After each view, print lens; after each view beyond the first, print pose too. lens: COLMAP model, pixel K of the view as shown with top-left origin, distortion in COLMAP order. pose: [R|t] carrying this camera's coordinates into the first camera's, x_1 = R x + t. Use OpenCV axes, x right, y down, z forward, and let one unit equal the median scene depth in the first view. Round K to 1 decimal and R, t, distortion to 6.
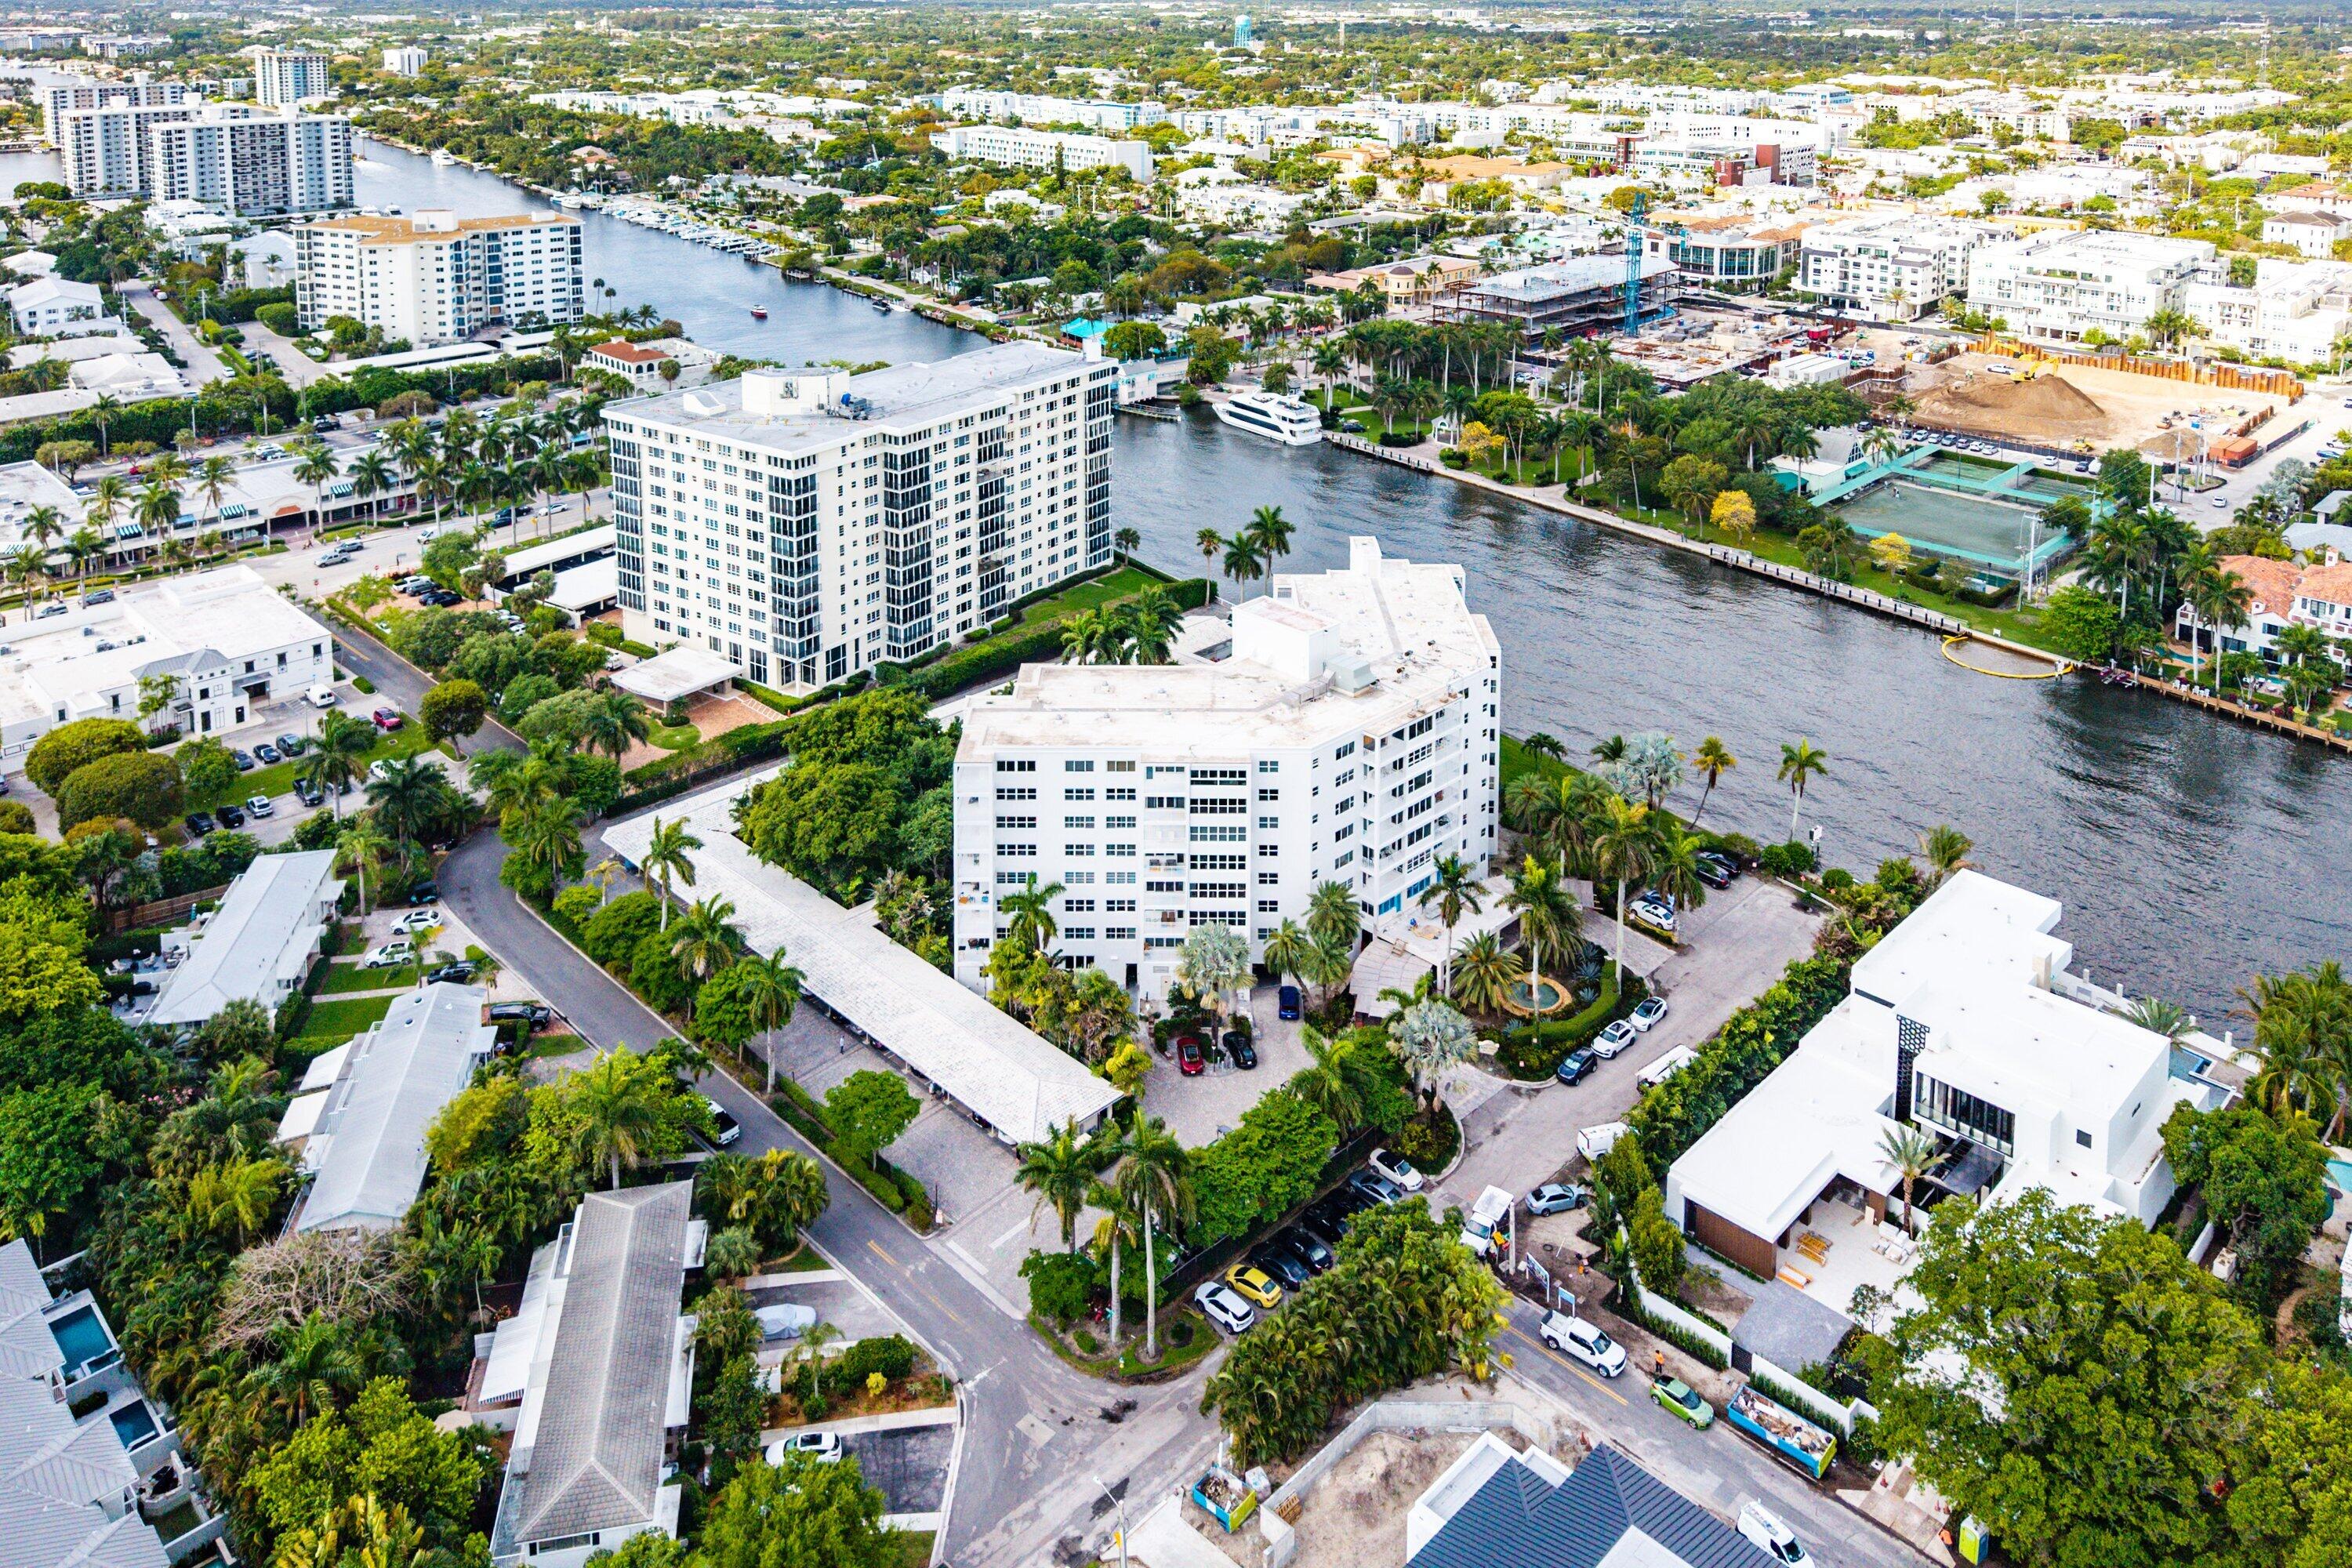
lens RADIAL K [[1611.2, 0, 1184.7], [0, 1611.2, 677.1], [0, 0, 1]] dist [0.035020, -0.000883]
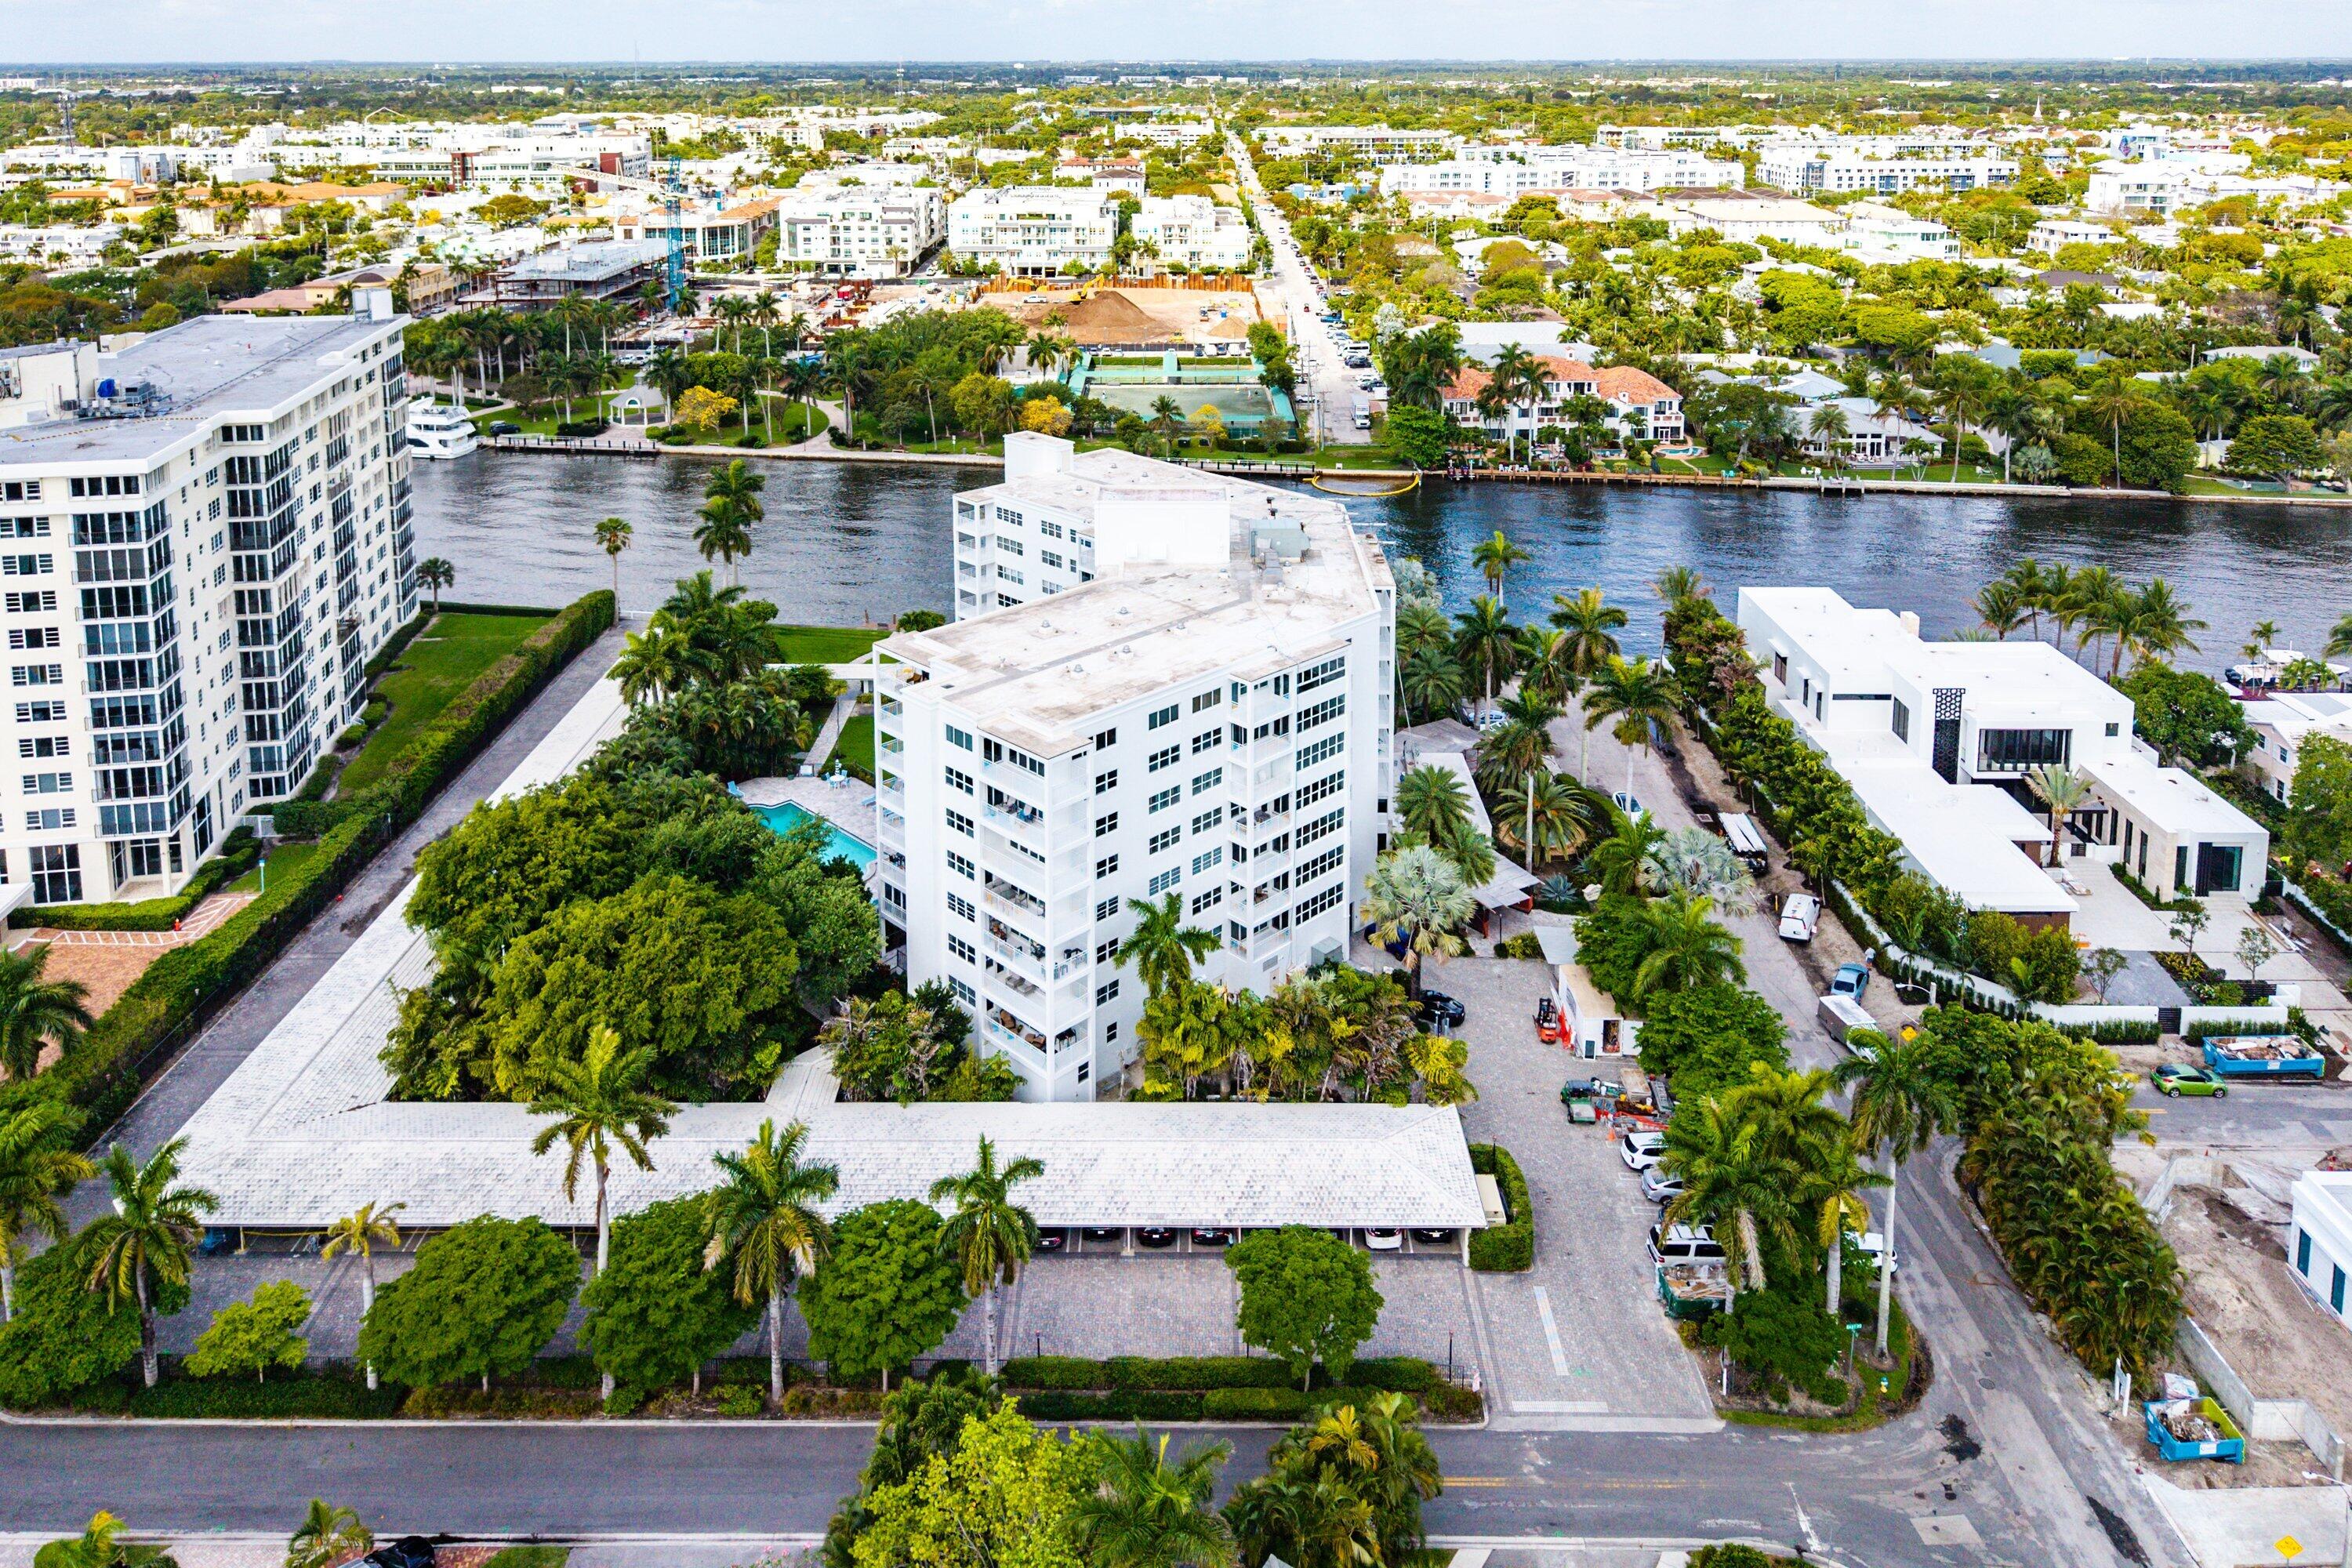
lens RADIAL K [[1572.3, 0, 1169.0], [0, 1572.3, 625.3], [0, 0, 1]] dist [0.000016, 0.003322]
pose [[0.714218, -0.239245, 0.657765, -0.265634], [0.276575, 0.959754, 0.048773, -0.007589], [-0.642961, 0.147086, 0.751643, 0.264076]]
